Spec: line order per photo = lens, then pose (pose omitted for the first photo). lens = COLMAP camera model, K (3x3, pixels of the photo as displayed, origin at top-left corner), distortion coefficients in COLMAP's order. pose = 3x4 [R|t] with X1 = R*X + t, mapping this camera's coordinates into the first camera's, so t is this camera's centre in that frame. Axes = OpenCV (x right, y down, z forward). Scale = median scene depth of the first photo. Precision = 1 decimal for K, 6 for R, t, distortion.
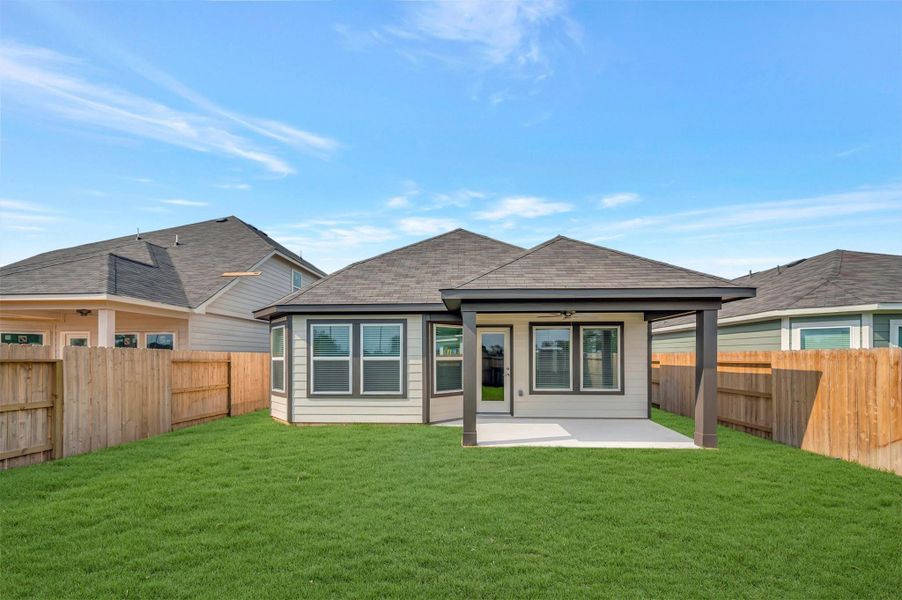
lens RADIAL K [[375.5, 0, 451.6], [0, 375.5, 354.7], [0, 0, 1]] dist [0.000085, 0.000044]
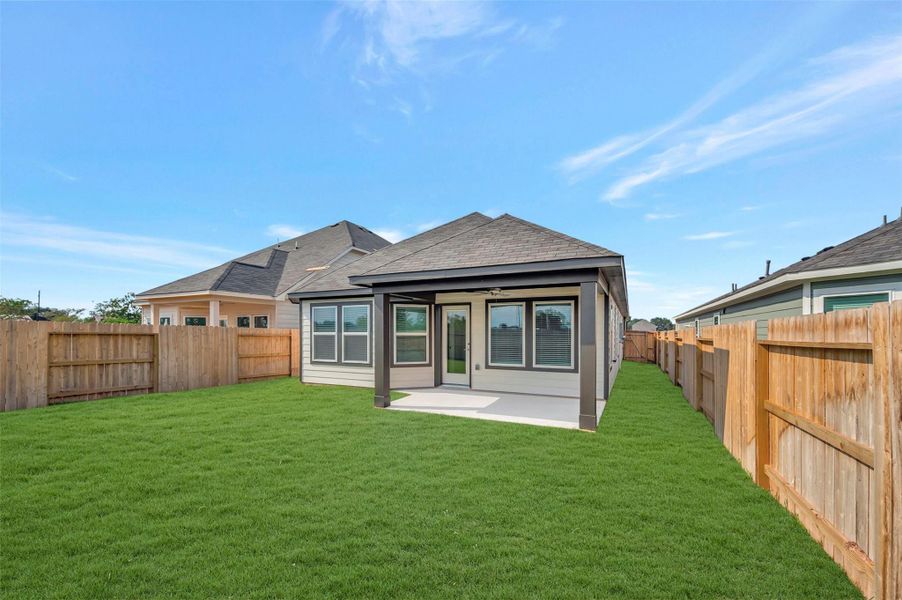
lens RADIAL K [[372.7, 0, 452.0], [0, 372.7, 333.4], [0, 0, 1]] dist [0.000086, 0.000002]
pose [[0.917786, 0.003057, -0.397063, 0.578220], [-0.001655, 0.999991, 0.003873, 0.003766], [0.397072, -0.002897, 0.917783, 0.011698]]
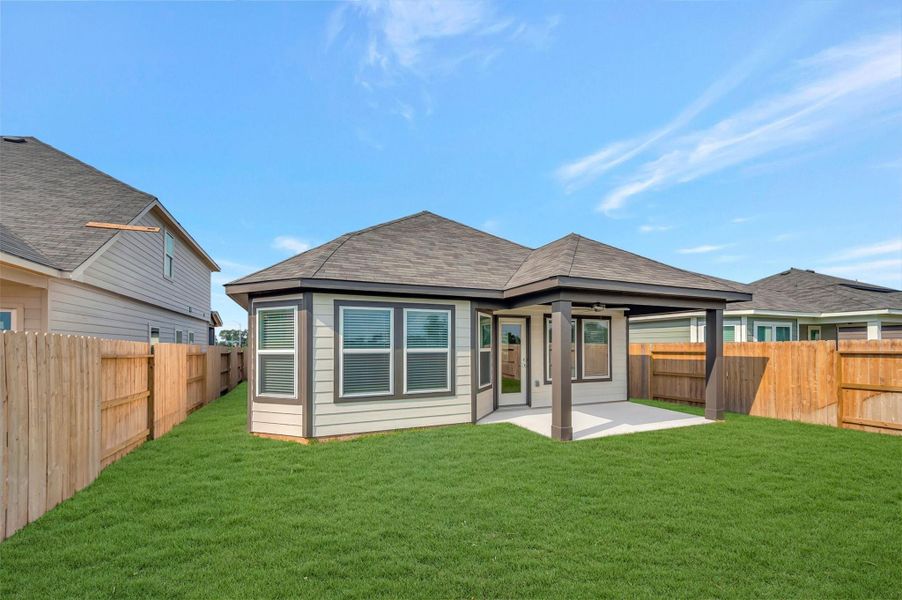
lens RADIAL K [[370.4, 0, 449.1], [0, 370.4, 343.2], [0, 0, 1]] dist [0.000280, -0.000086]
pose [[0.898505, 0.001279, 0.438961, -0.506710], [0.001639, 0.999979, -0.006269, -0.000793], [-0.438960, 0.006352, 0.898484, 0.225005]]
